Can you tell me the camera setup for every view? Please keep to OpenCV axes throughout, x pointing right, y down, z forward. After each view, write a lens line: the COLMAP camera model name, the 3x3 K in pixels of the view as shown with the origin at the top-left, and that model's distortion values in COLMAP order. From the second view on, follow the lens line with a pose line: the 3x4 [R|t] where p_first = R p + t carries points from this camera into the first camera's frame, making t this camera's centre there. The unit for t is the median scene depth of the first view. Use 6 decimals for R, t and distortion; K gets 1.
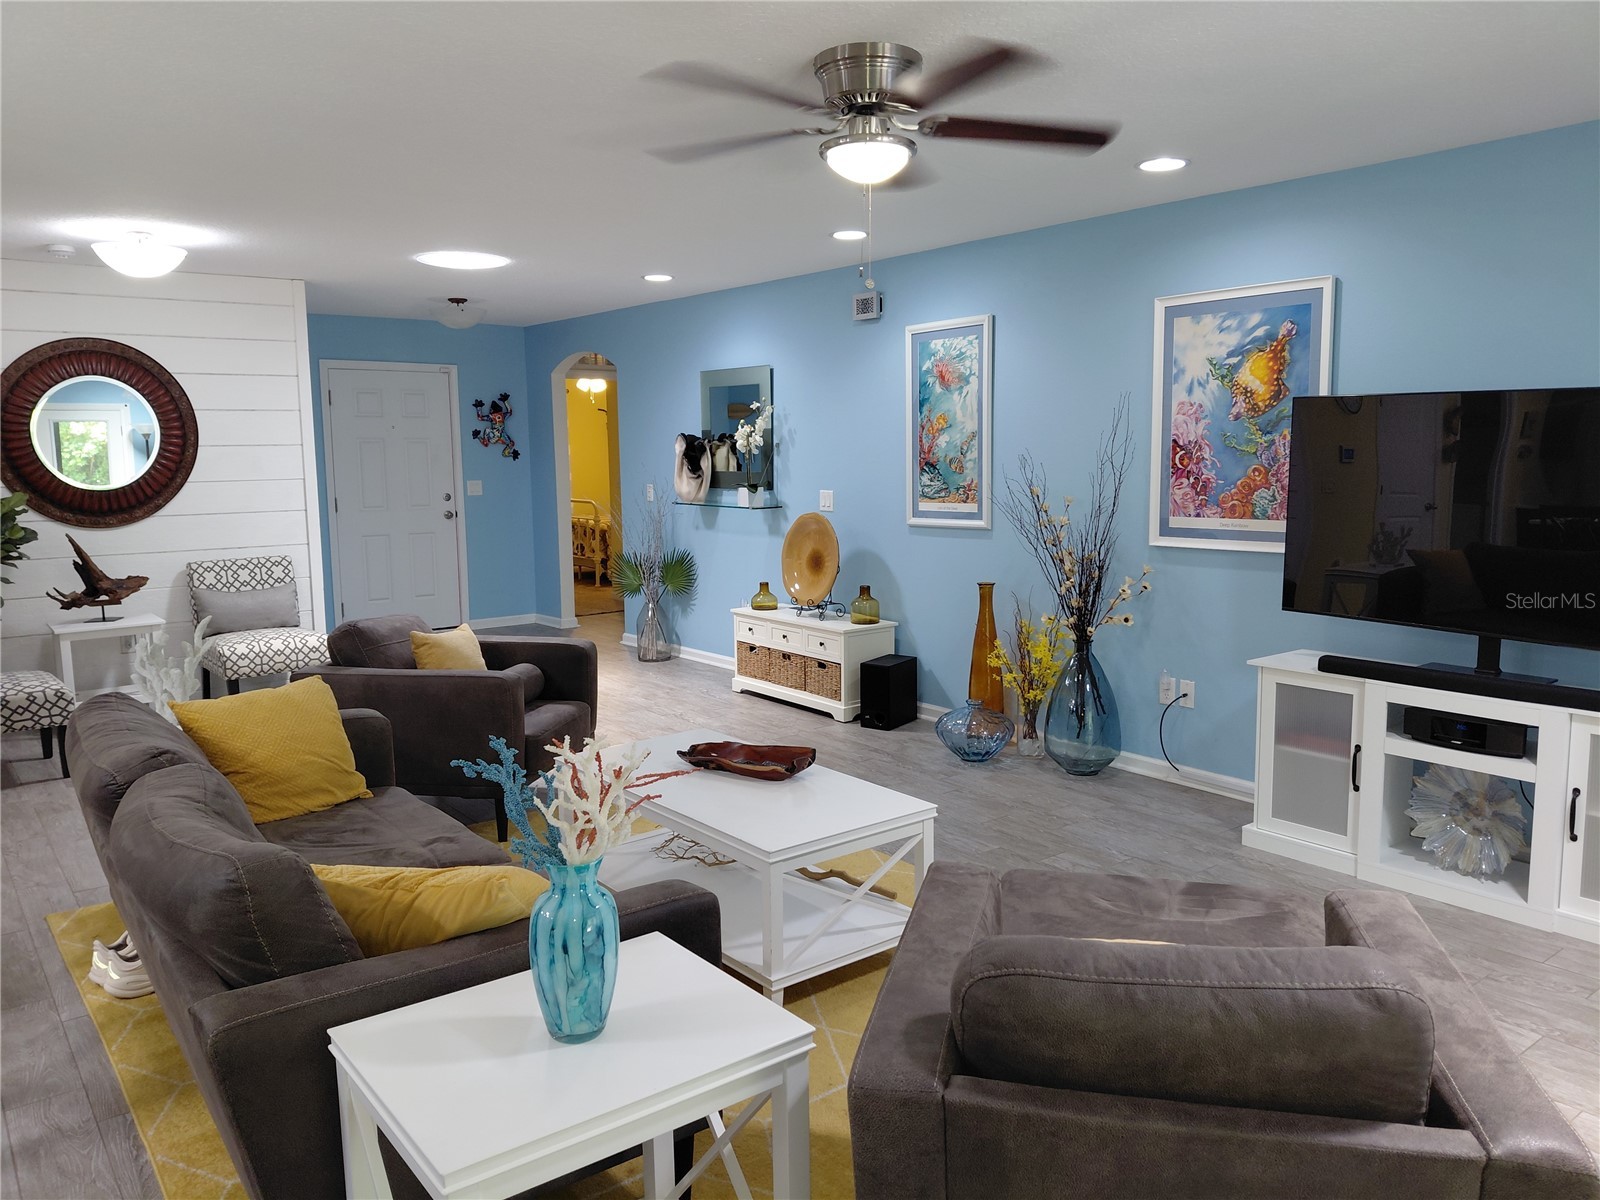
lens RADIAL K [[1176.6, 0, 785.8], [0, 1176.6, 607.4], [0, 0, 1]] dist [0.063721, -0.101638]
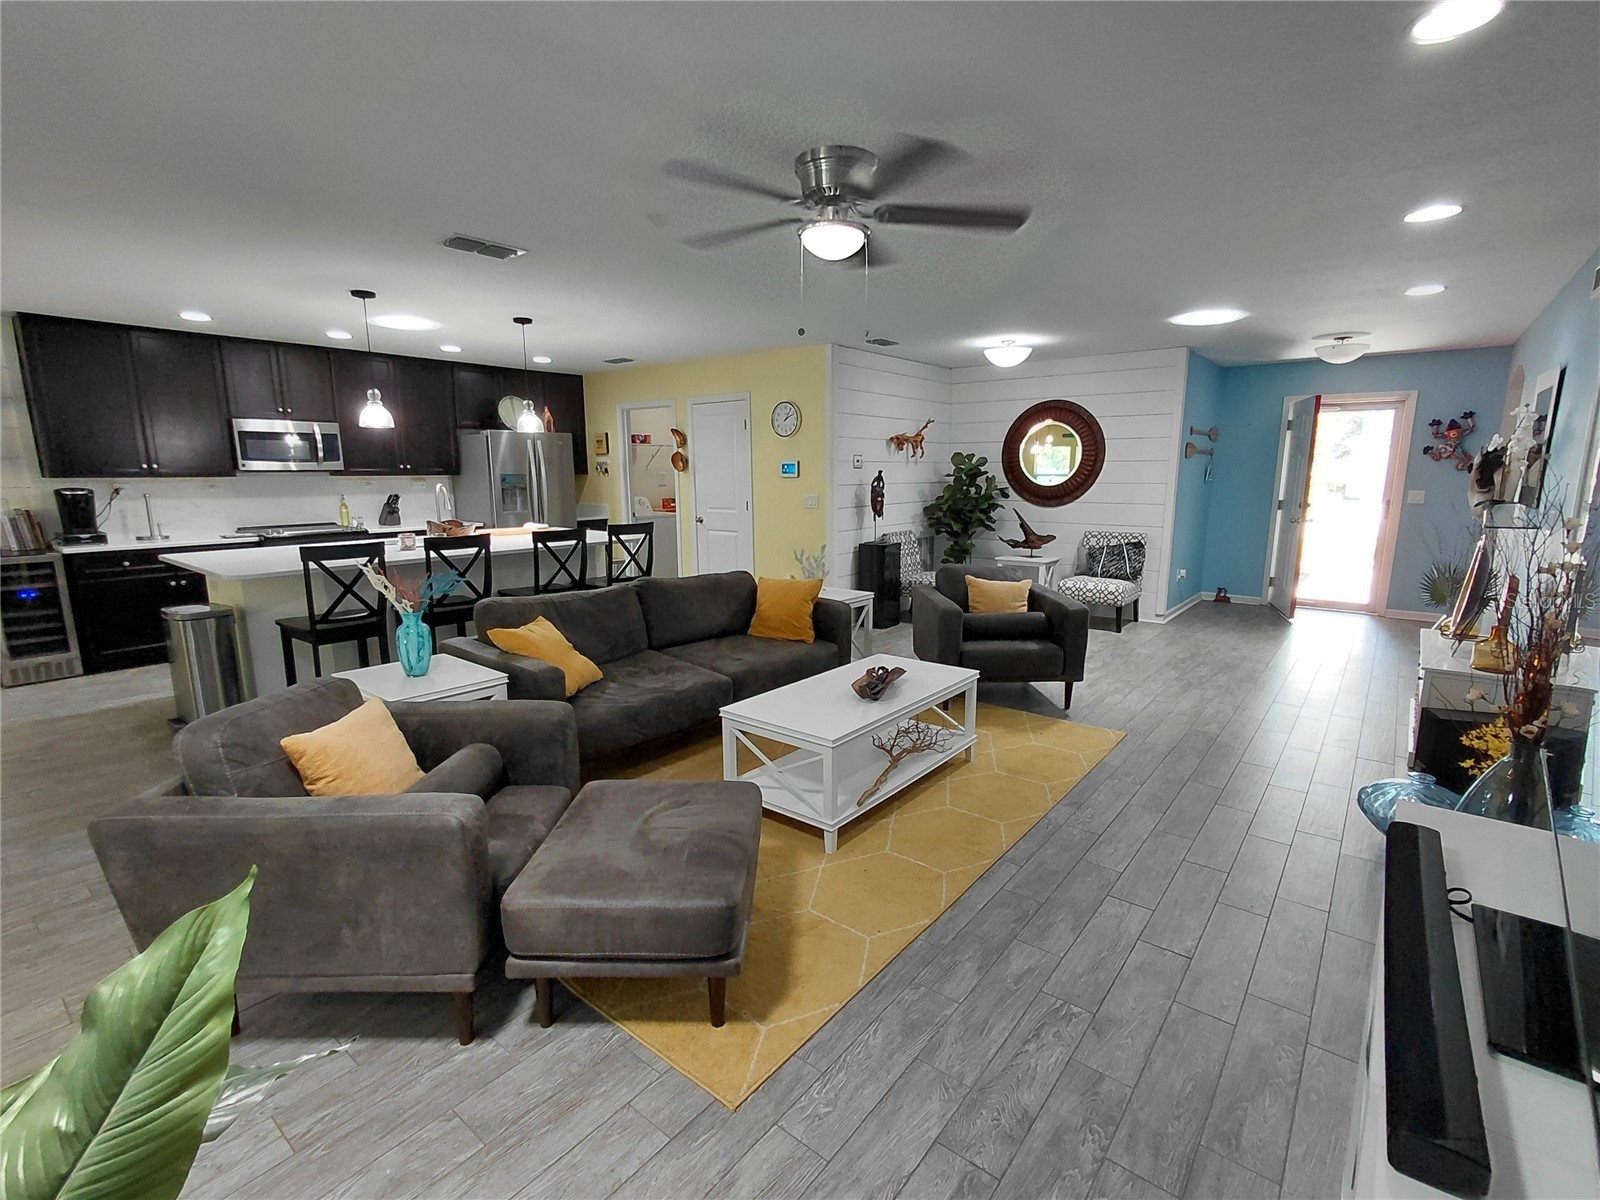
lens RADIAL K [[744.2, 0, 805.1], [0, 744.2, 610.7], [0, 0, 1]] dist [-0.004179, 0.001552]
pose [[0.241083, 0.190037, -0.951717, 0.506469], [-0.130403, 0.978092, 0.162270, -0.054240], [0.961704, 0.084986, 0.260583, 0.412462]]
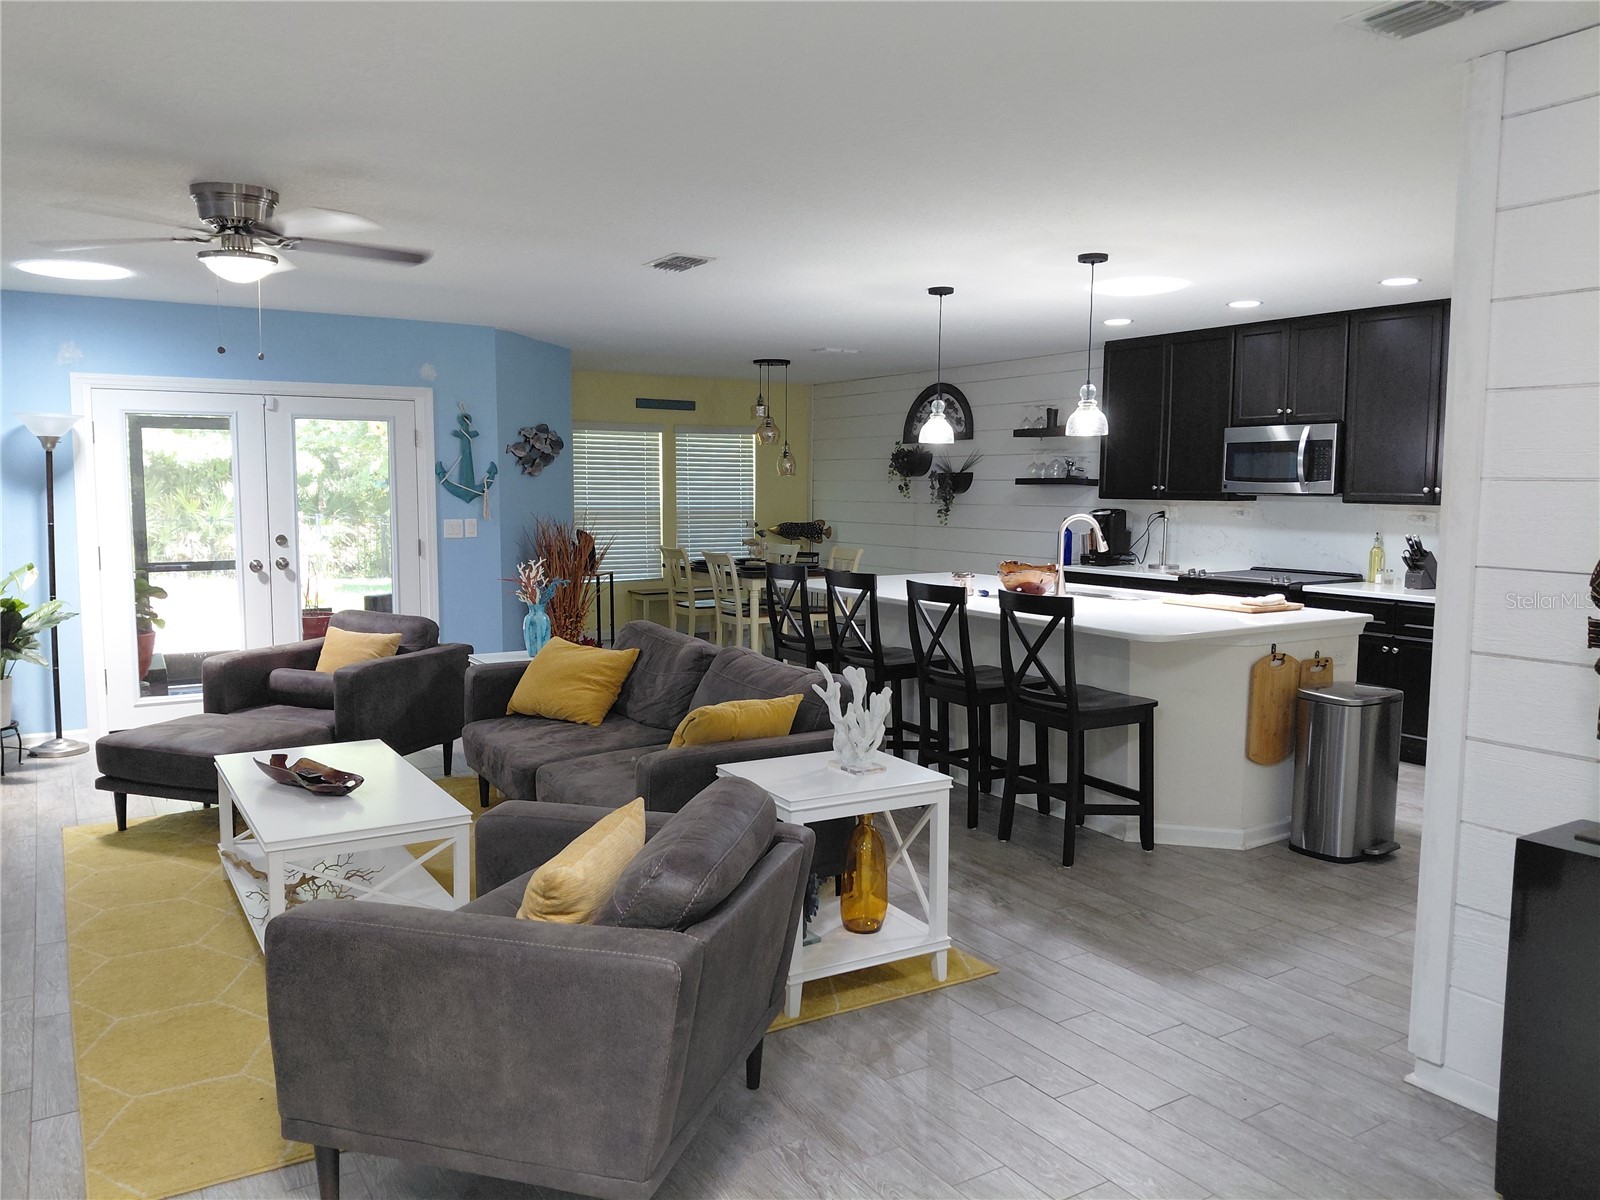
lens RADIAL K [[1176.6, 0, 787.6], [0, 1176.6, 609.1], [0, 0, 1]] dist [0.063721, -0.101638]
pose [[-0.995477, -0.008201, 0.094647, -0.358358], [0.014463, 0.971572, 0.236302, -0.165231], [-0.093894, 0.236602, -0.967059, 1.240103]]
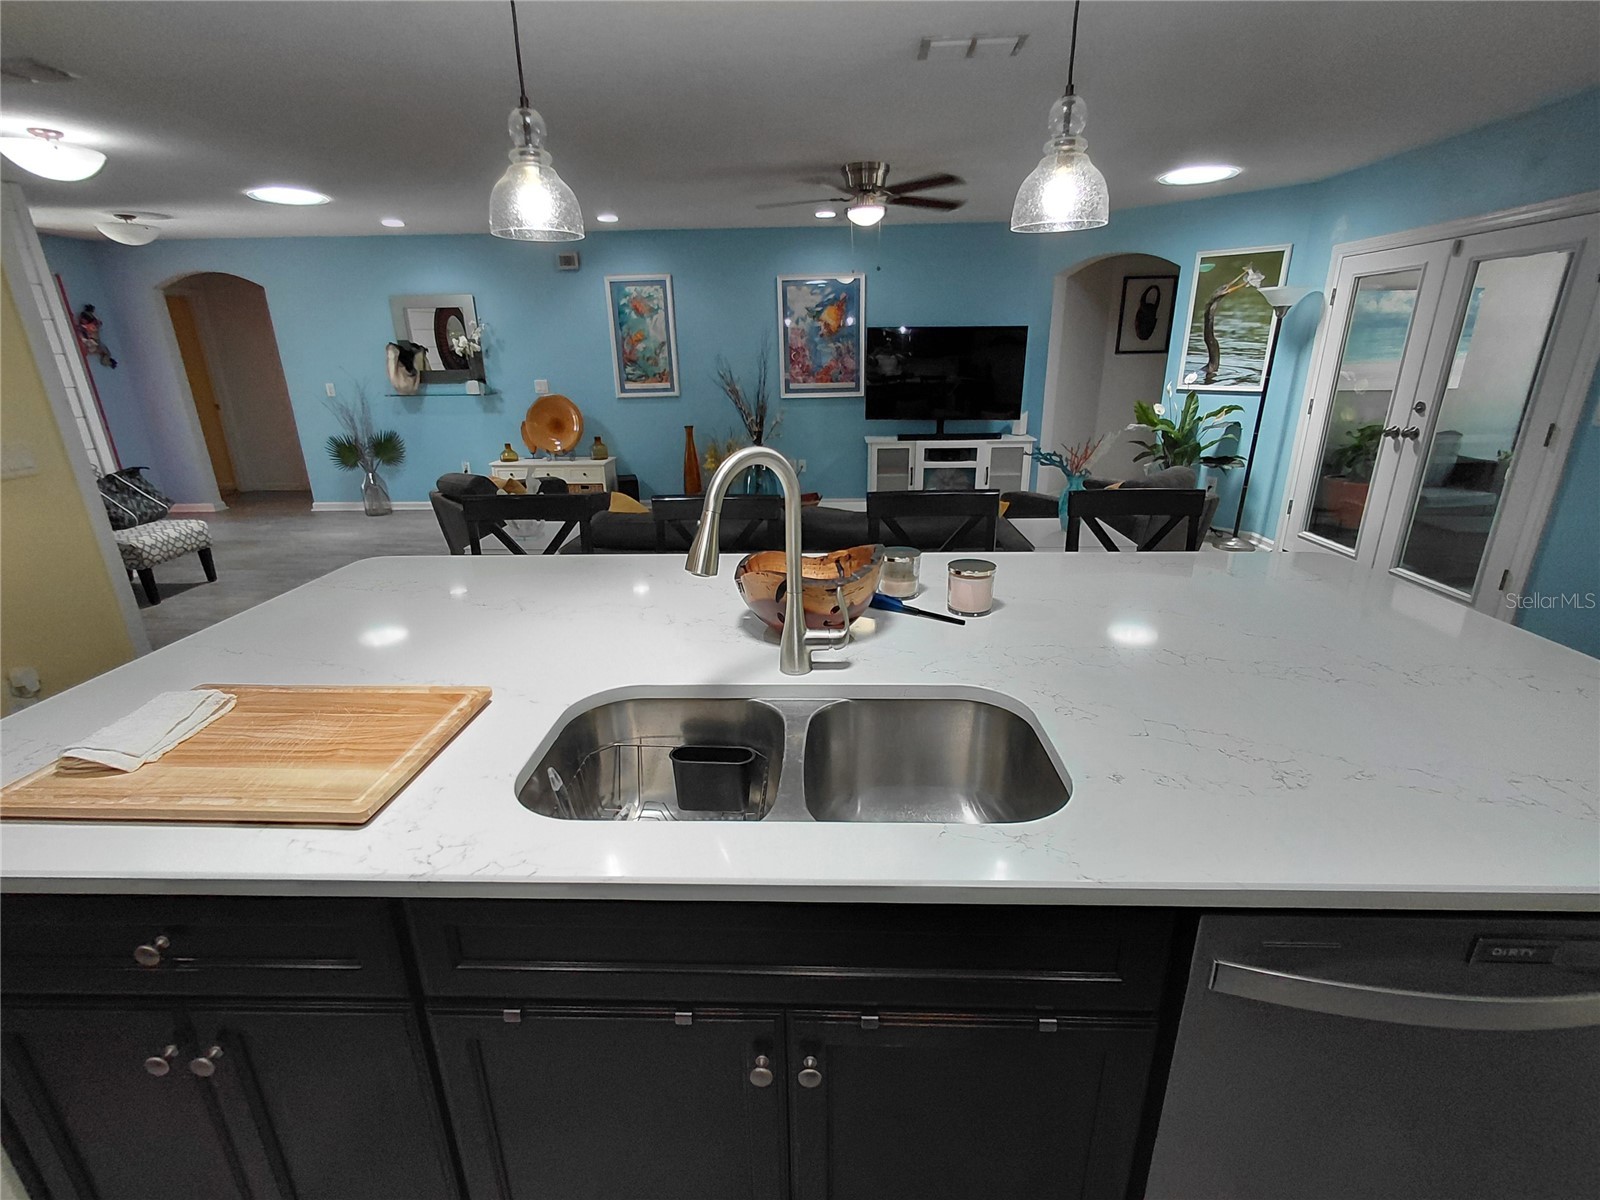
lens RADIAL K [[744.2, 0, 799.0], [0, 744.2, 606.8], [0, 0, 1]] dist [-0.004179, 0.001552]
pose [[0.634169, -0.252117, 0.730935, -0.657302], [0.111604, 0.965293, 0.236123, -0.001664], [-0.765097, -0.068167, 0.640296, 0.078422]]
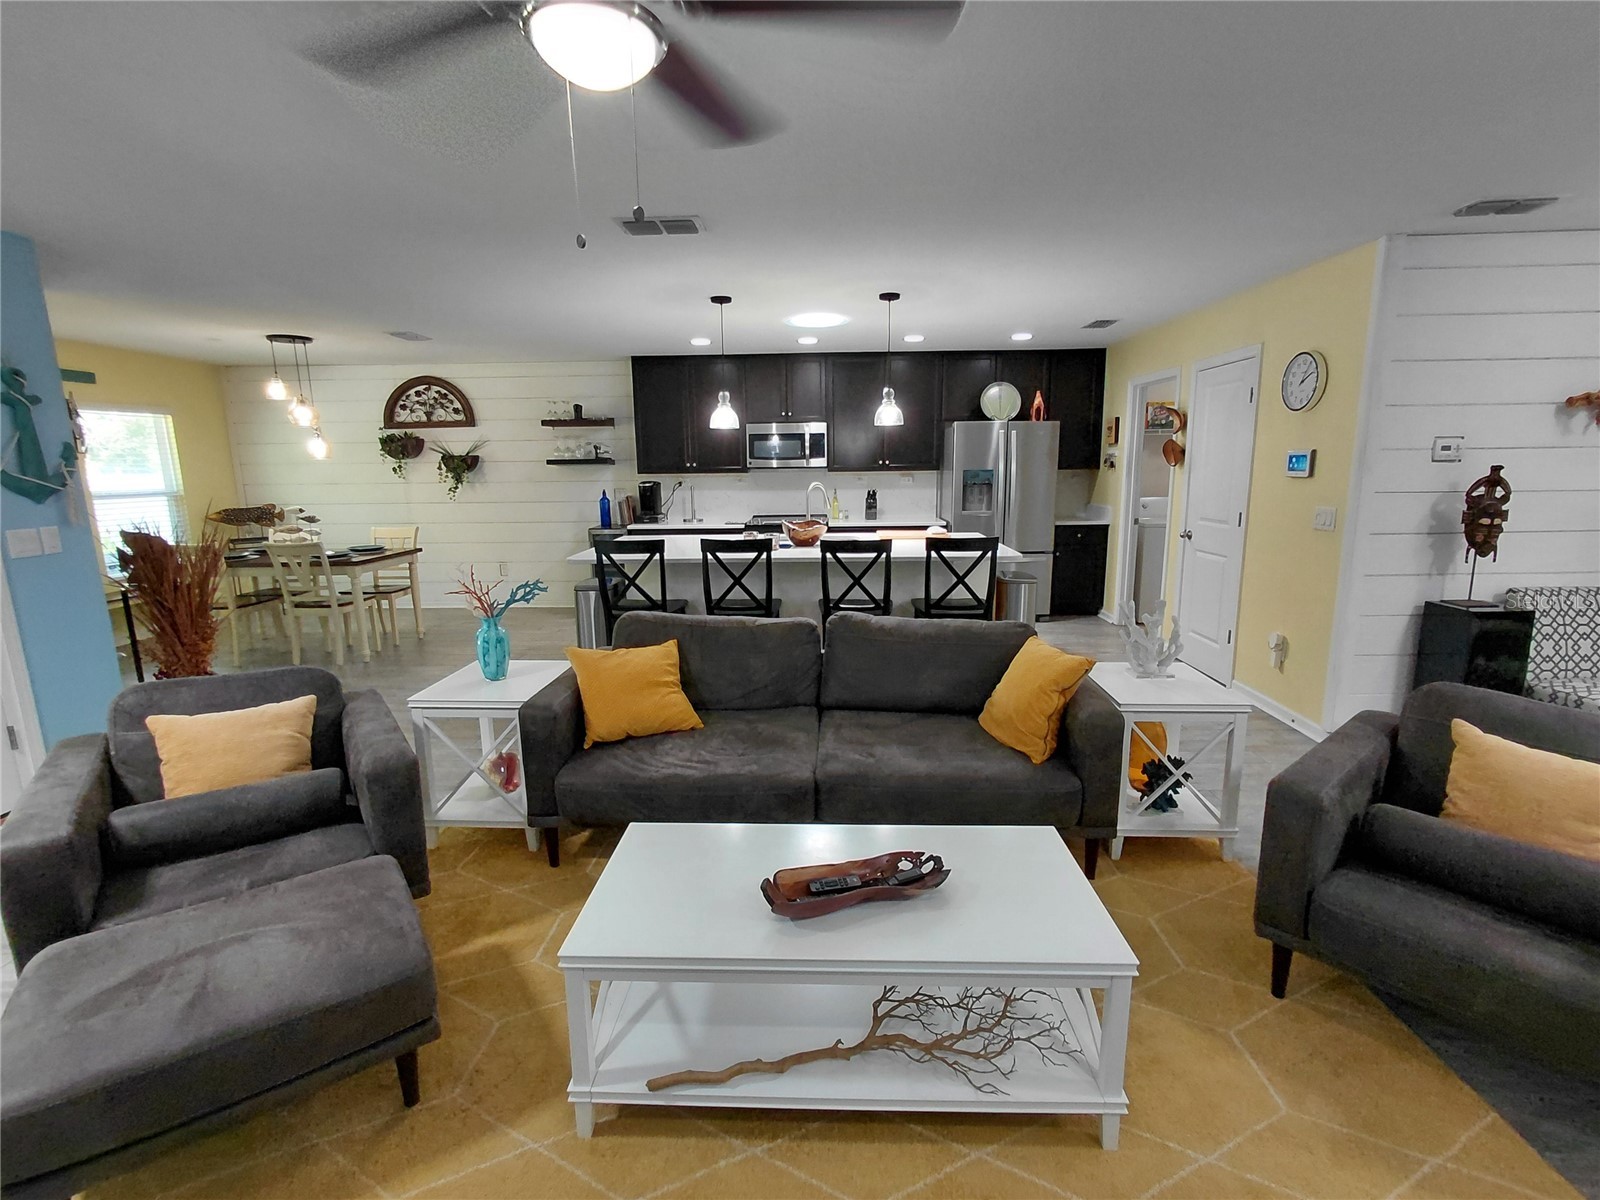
lens RADIAL K [[744.2, 0, 800.2], [0, 744.2, 604.6], [0, 0, 1]] dist [-0.004179, 0.001552]
pose [[-0.633408, 0.159882, -0.757121, 0.203915], [-0.086983, 0.957510, 0.274969, -0.103437], [0.768913, 0.240024, -0.592588, 0.758316]]
